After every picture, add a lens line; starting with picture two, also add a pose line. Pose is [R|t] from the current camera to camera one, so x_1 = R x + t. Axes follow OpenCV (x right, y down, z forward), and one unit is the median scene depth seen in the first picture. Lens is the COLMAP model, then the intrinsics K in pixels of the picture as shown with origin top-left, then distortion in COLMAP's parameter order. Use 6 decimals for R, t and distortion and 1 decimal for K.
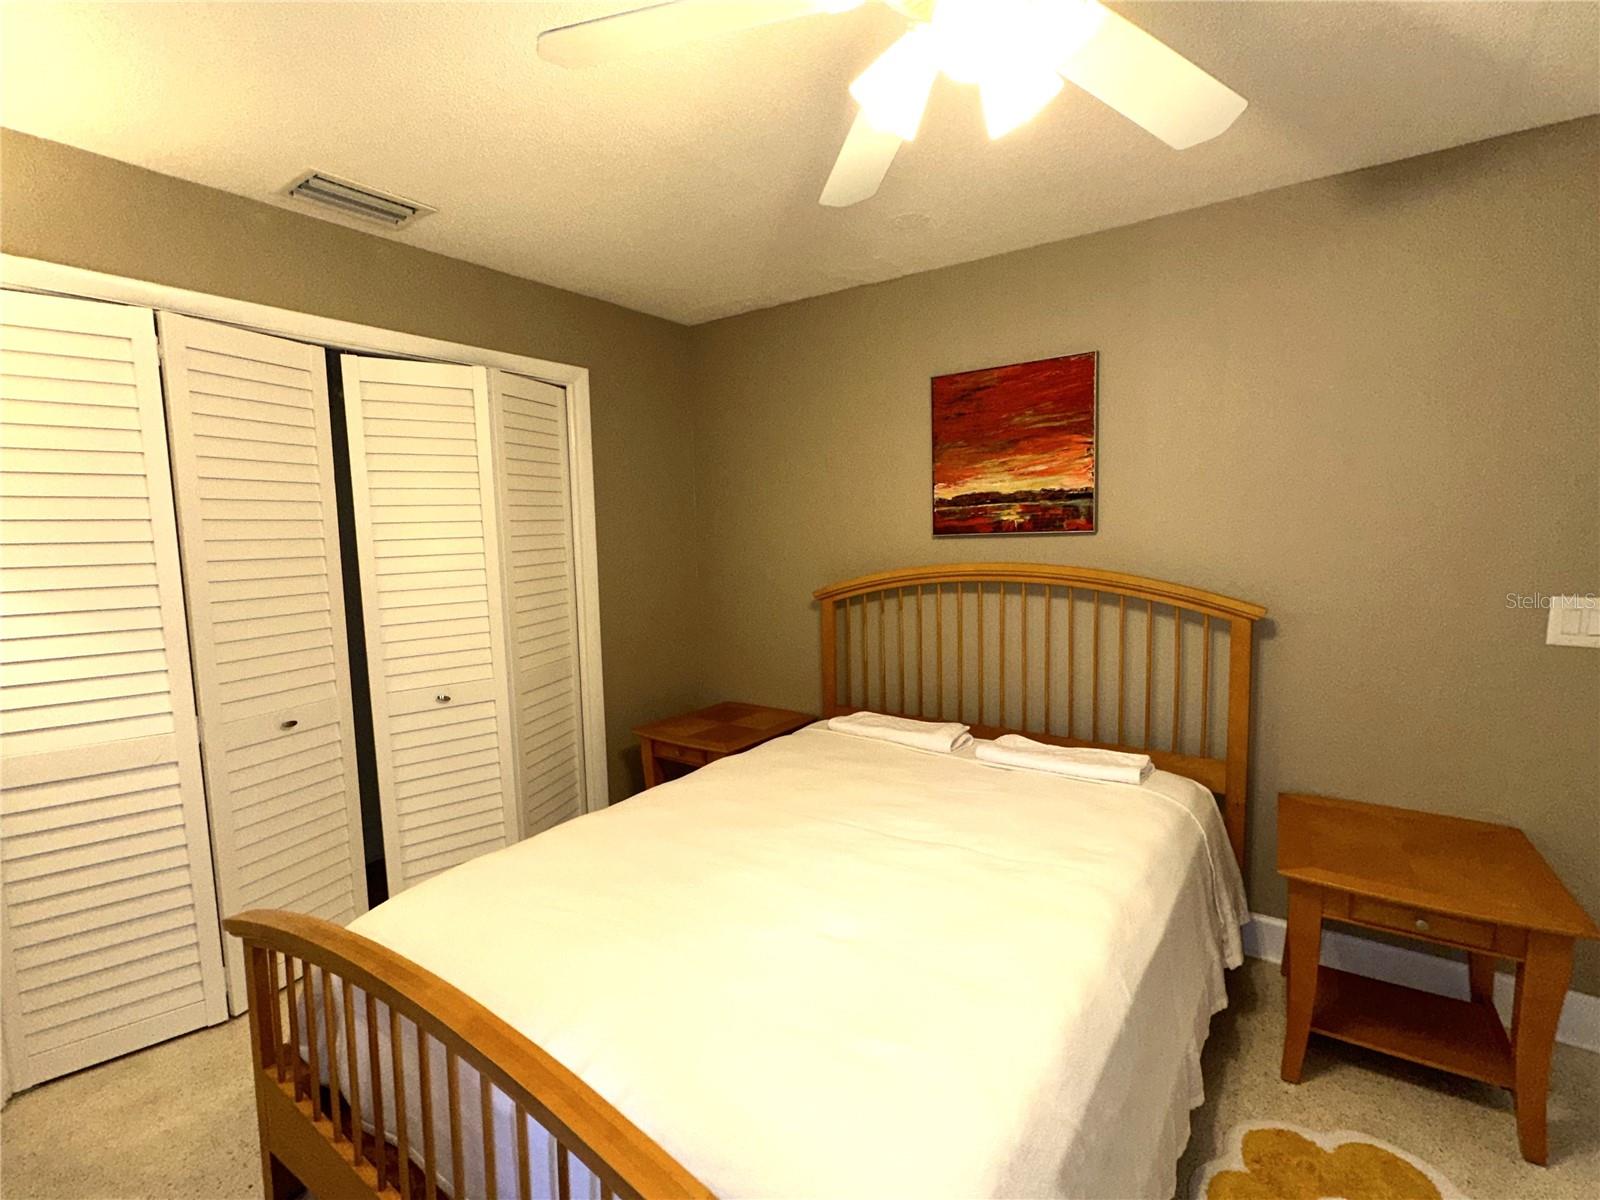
lens RADIAL K [[758.3, 0, 796.4], [0, 758.3, 604.2], [0, 0, 1]] dist [-0.001006, -0.000062]
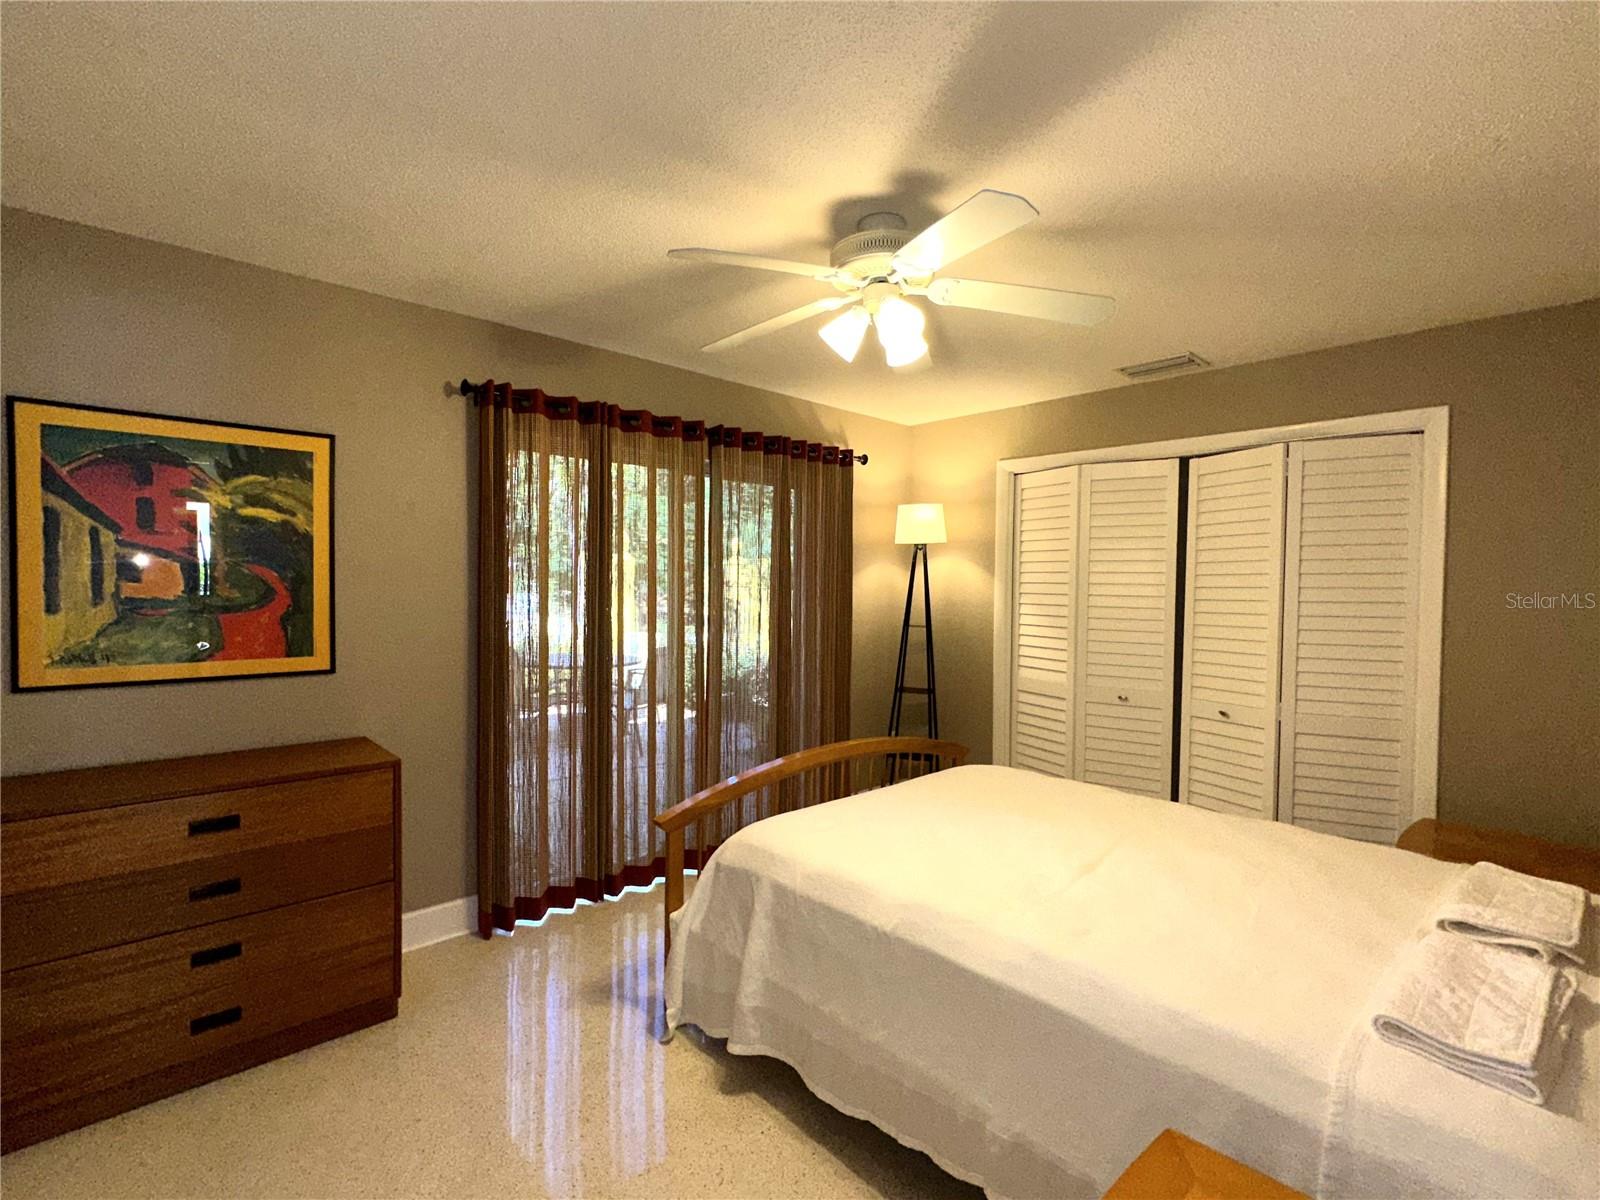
lens RADIAL K [[752.9, 0, 798.9], [0, 752.9, 601.1], [0, 0, 1]] dist [-0.003491, 0.000094]
pose [[-0.211584, 0.047078, -0.976225, 0.994019], [-0.099790, 0.992579, 0.069495, -0.086689], [0.972252, 0.112122, -0.205316, 0.605272]]
